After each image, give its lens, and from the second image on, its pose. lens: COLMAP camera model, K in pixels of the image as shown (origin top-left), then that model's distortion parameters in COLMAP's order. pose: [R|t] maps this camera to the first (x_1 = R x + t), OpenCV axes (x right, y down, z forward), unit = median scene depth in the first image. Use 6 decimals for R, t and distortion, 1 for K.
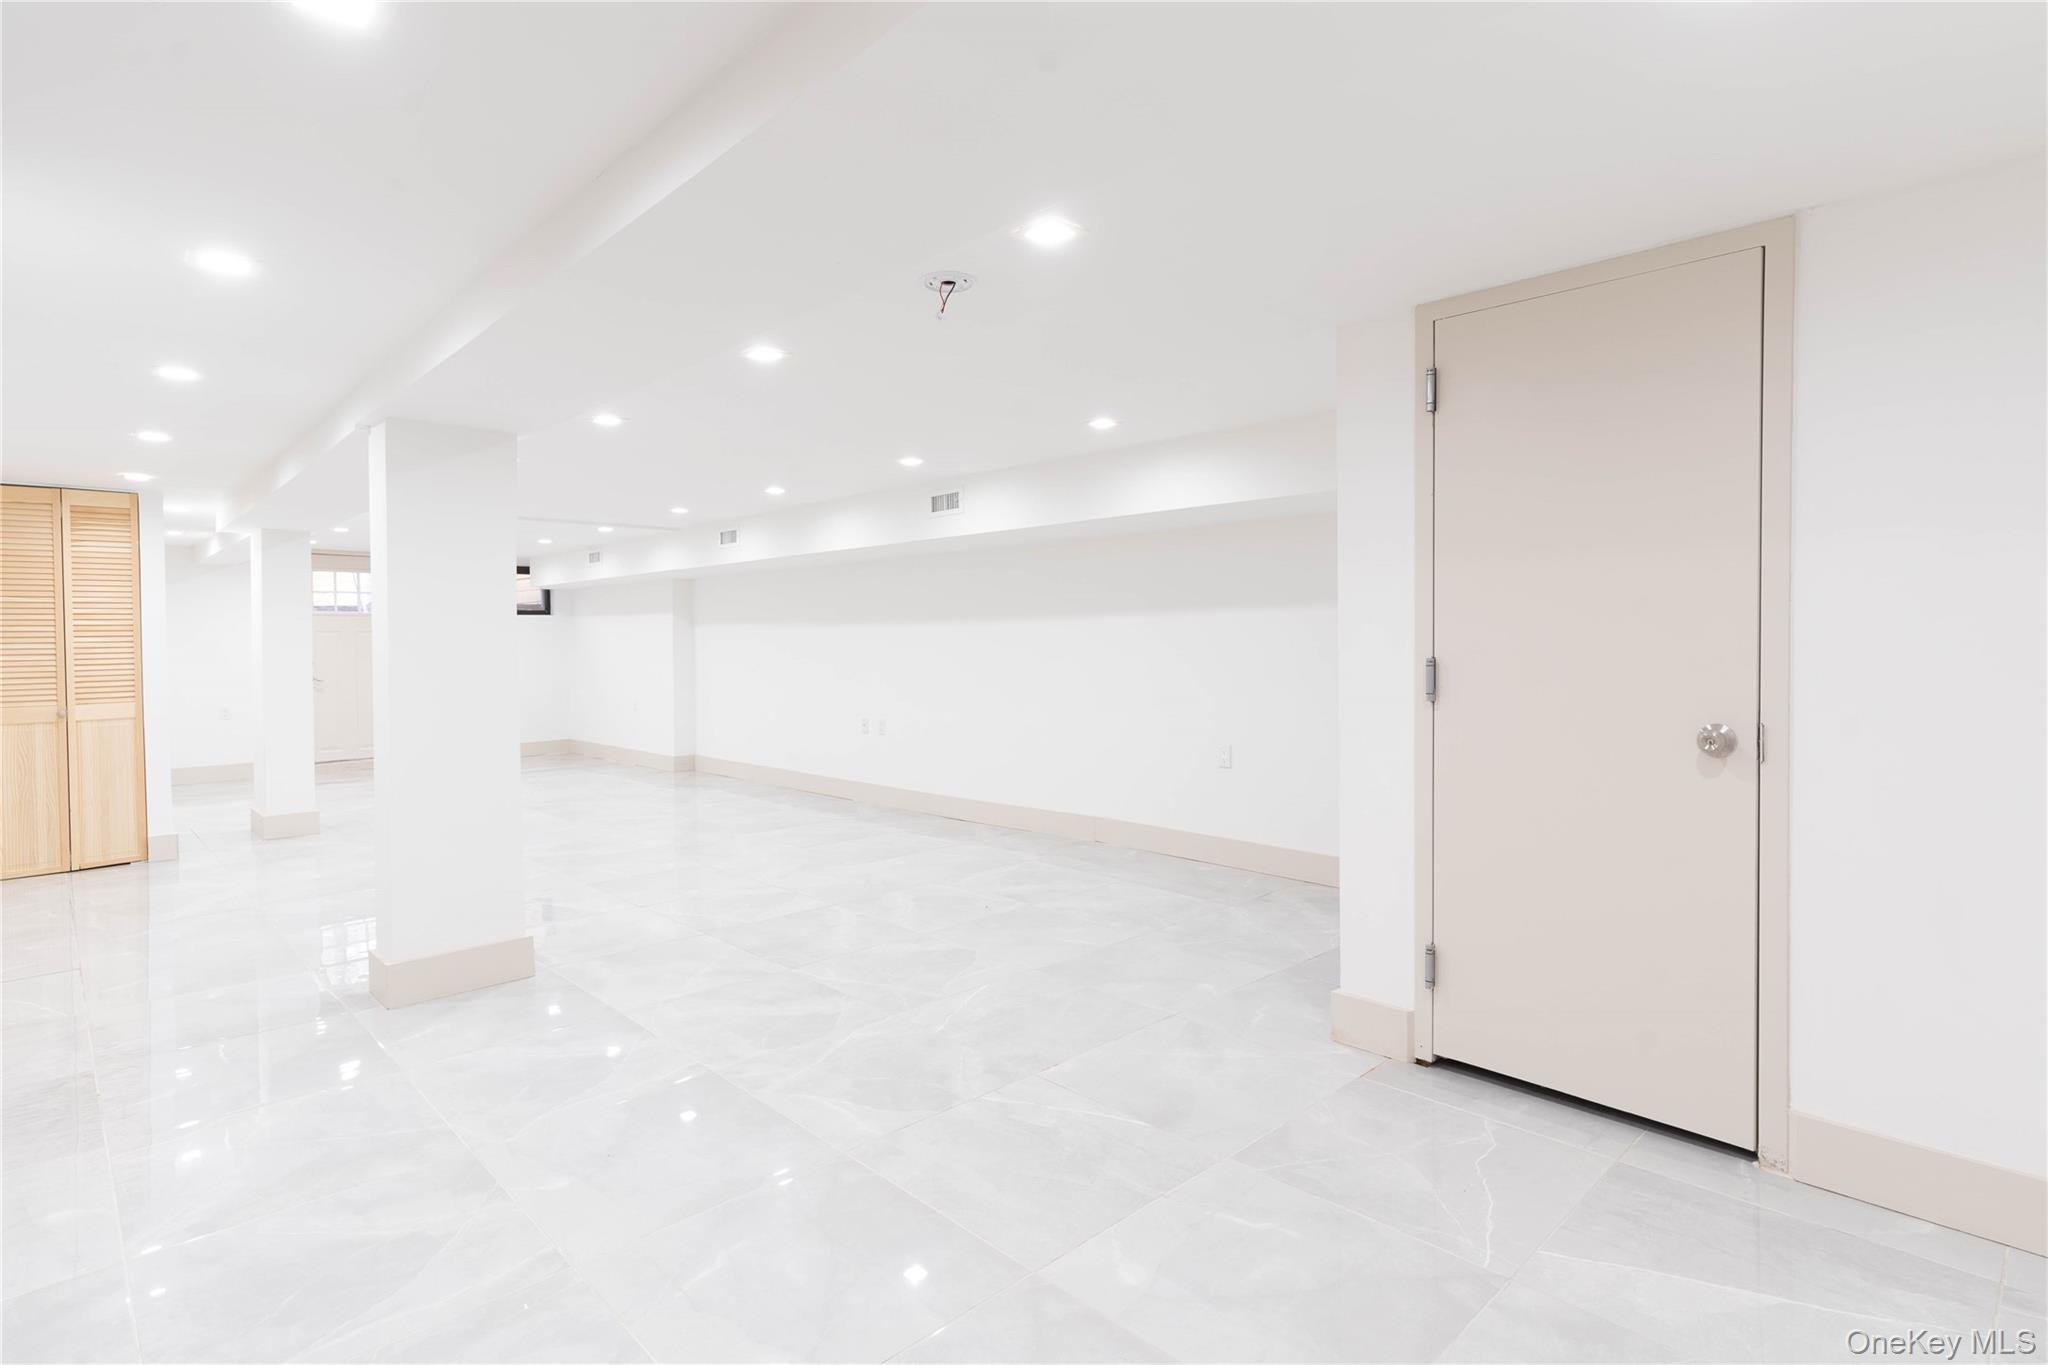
lens RADIAL K [[1034.5, 0, 1019.4], [0, 1034.5, 655.5], [0, 0, 1]] dist [0.002235, -0.000223]
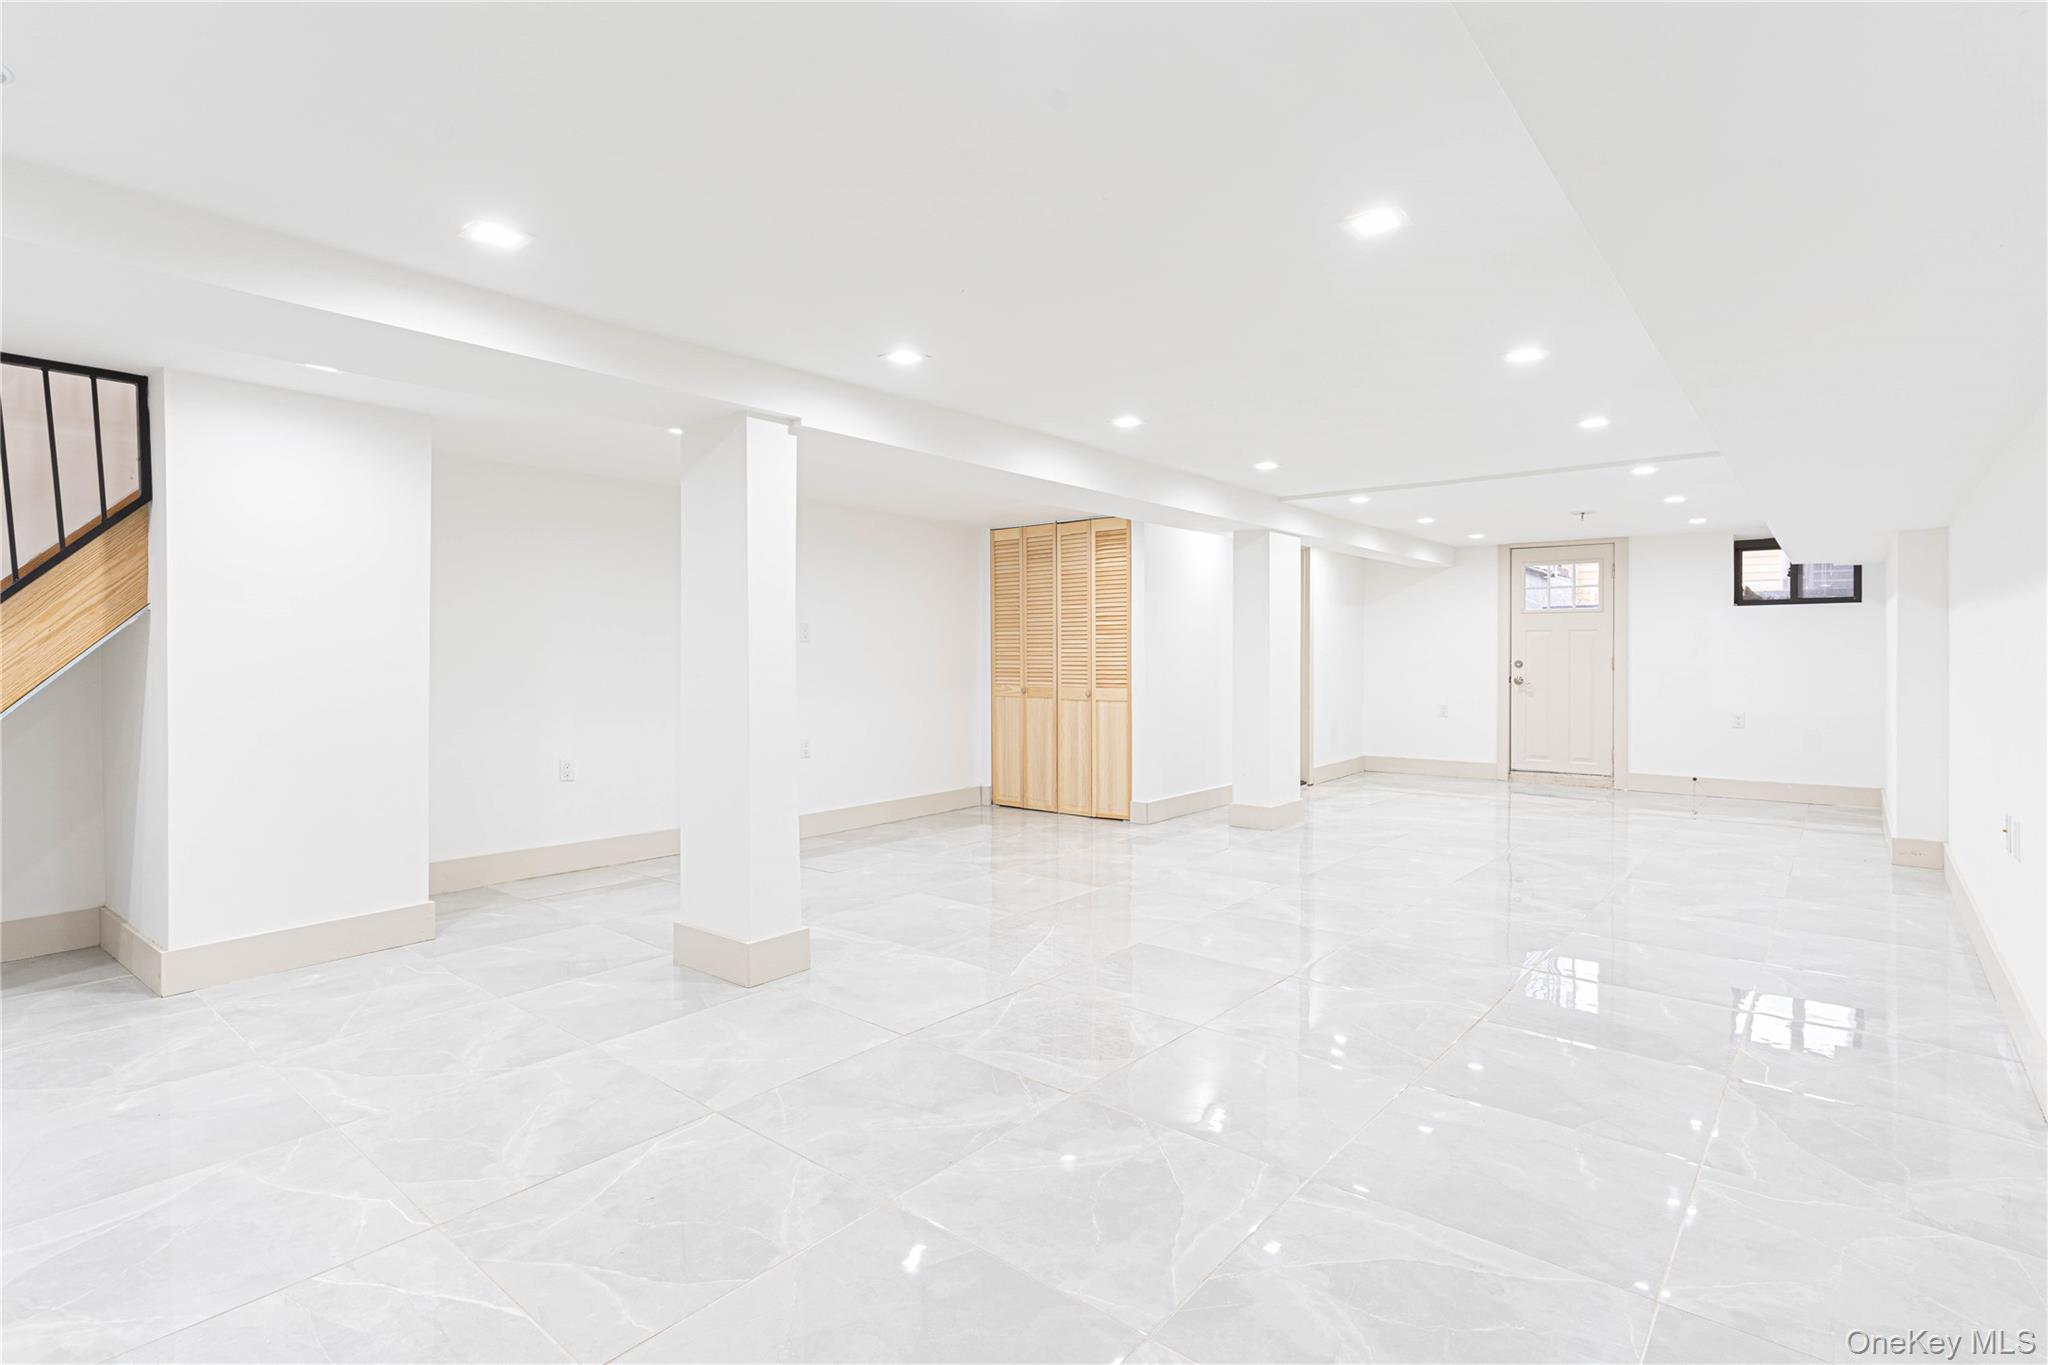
lens RADIAL K [[1002.4, 0, 1028.3], [0, 1002.4, 656.2], [0, 0, 1]] dist [-0.002129, -0.000515]
pose [[0.097720, 0.009786, -0.995166, 0.296008], [-0.017248, 0.999818, 0.008138, 0.000210], [0.995065, 0.016369, 0.097871, 0.766846]]
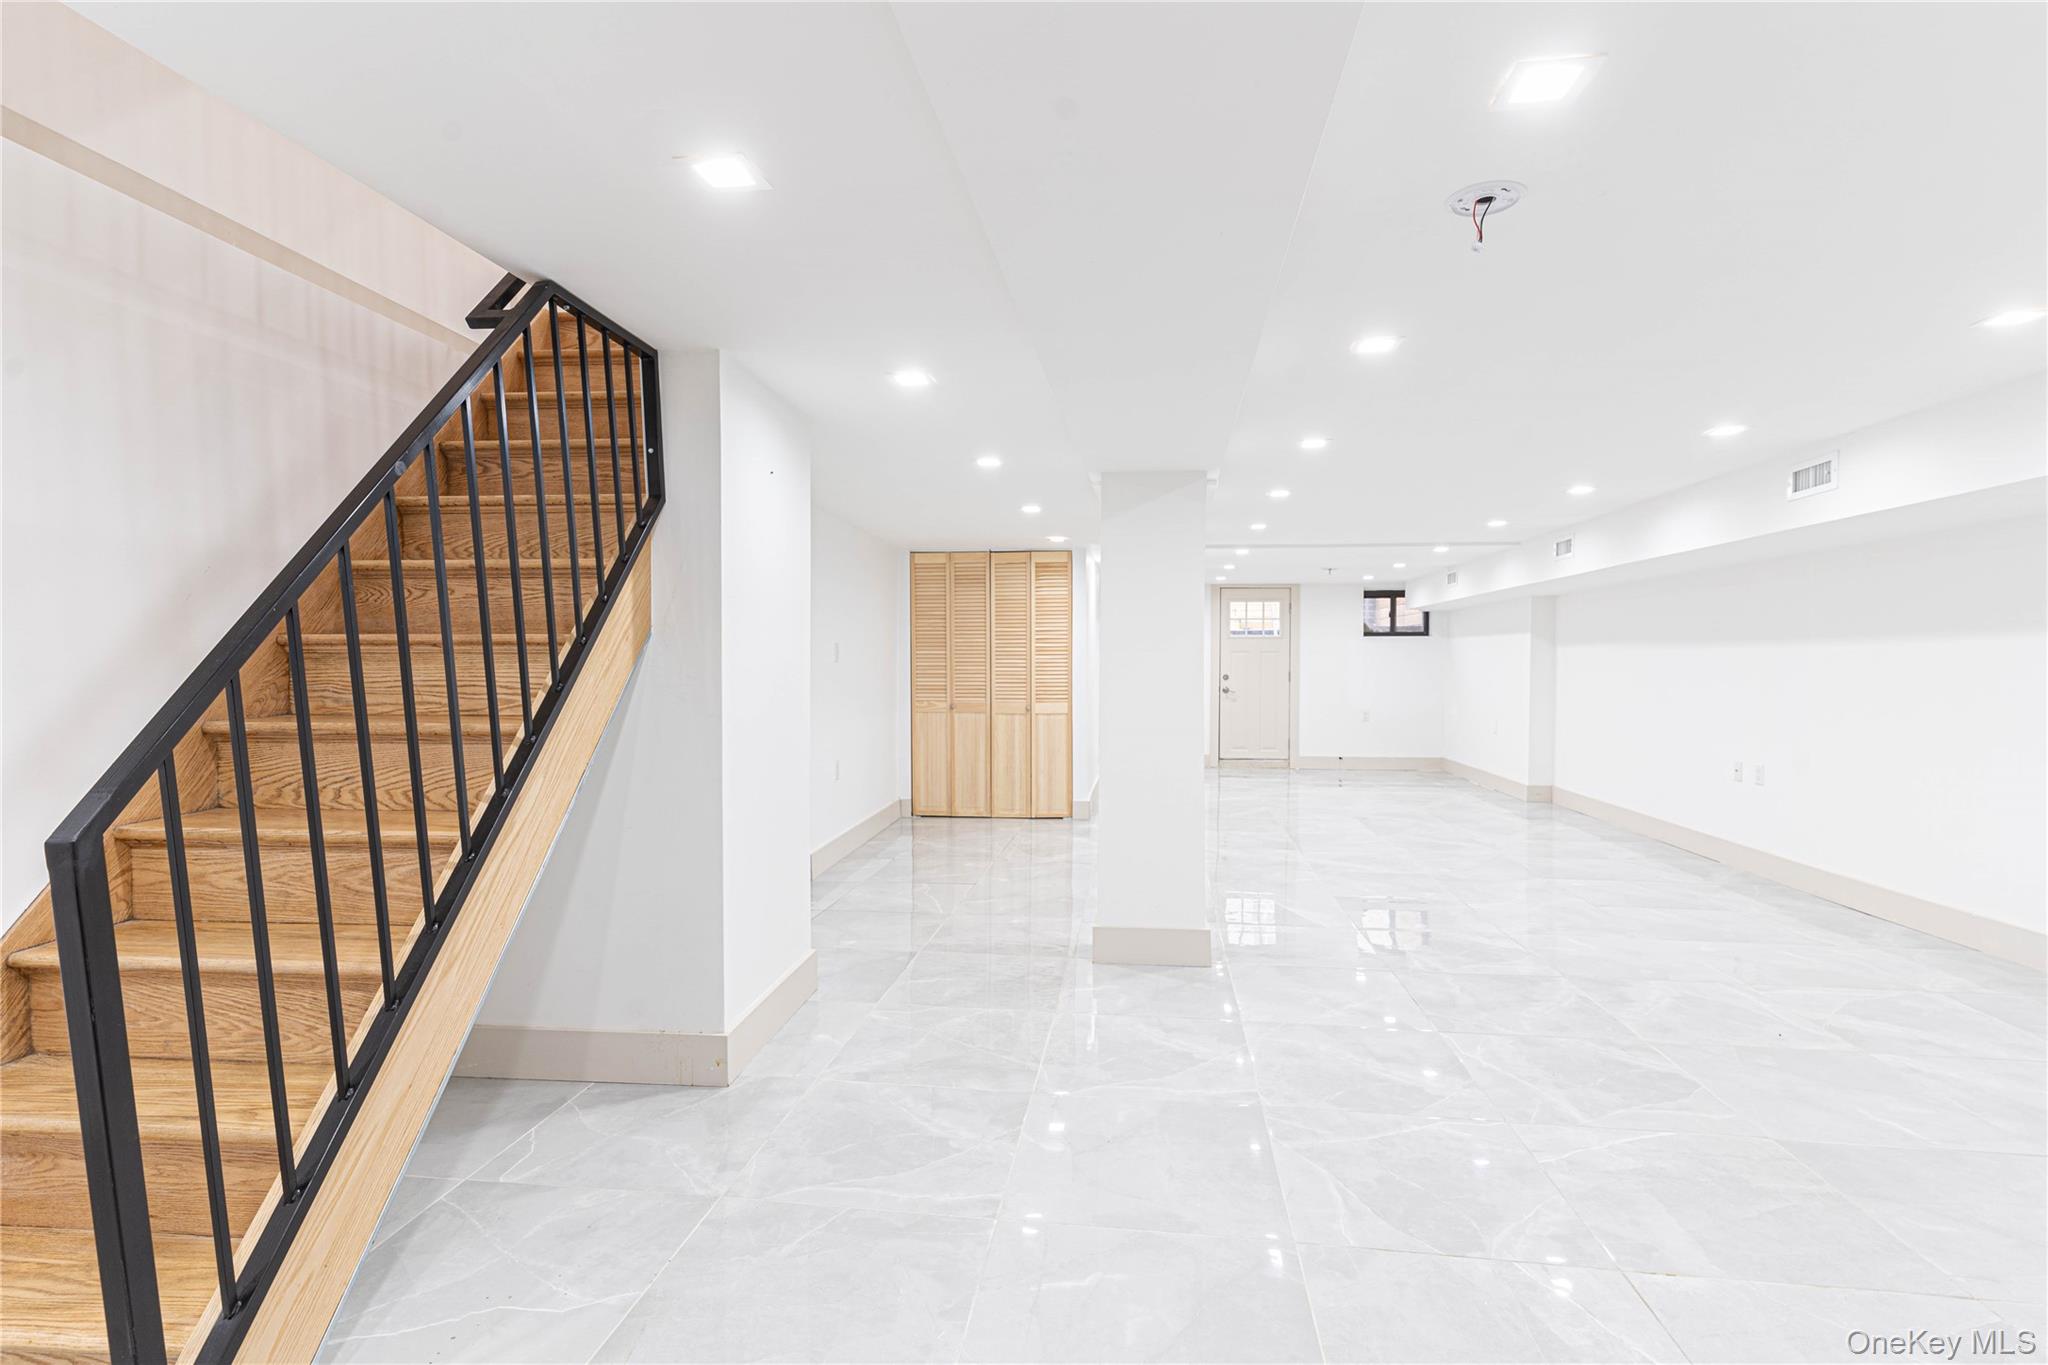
lens RADIAL K [[997.5, 0, 1024.0], [0, 997.5, 682.5], [0, 0, 1]] dist [0.006008, 0.000739]
pose [[0.622984, 0.025677, -0.781813, 0.147907], [-0.020493, 0.999654, 0.016502, -0.002206], [0.781966, 0.005741, 0.623294, 0.125625]]
